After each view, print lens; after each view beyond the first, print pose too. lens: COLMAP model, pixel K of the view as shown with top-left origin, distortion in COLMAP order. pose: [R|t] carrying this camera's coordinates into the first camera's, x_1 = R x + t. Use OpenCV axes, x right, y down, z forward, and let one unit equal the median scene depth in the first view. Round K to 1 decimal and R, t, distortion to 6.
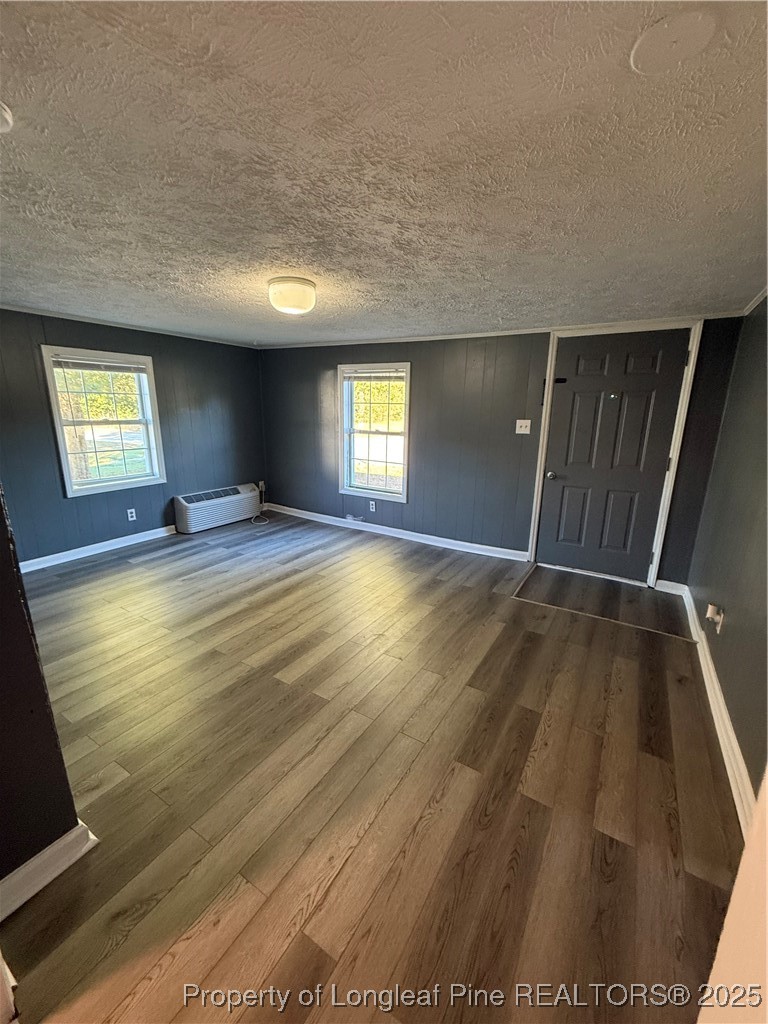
lens RADIAL K [[404.5, 0, 384.4], [0, 404.5, 507.6], [0, 0, 1]] dist [-0.001199, -0.000208]
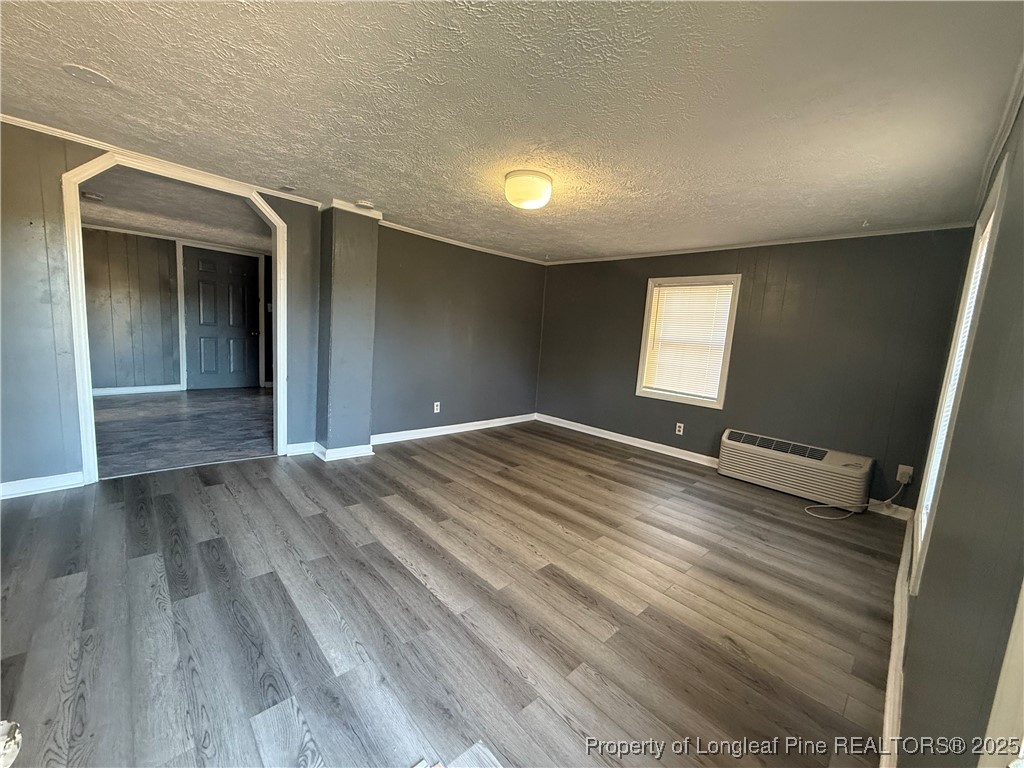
lens RADIAL K [[404.5, 0, 512.0], [0, 404.5, 384.0], [0, 0, 1]] dist [-0.001199, -0.000208]
pose [[-0.243264, 0.100735, -0.964715, 0.506534], [-0.296427, 0.939288, 0.172828, -0.155353], [0.923555, 0.328010, -0.198635, 0.853407]]
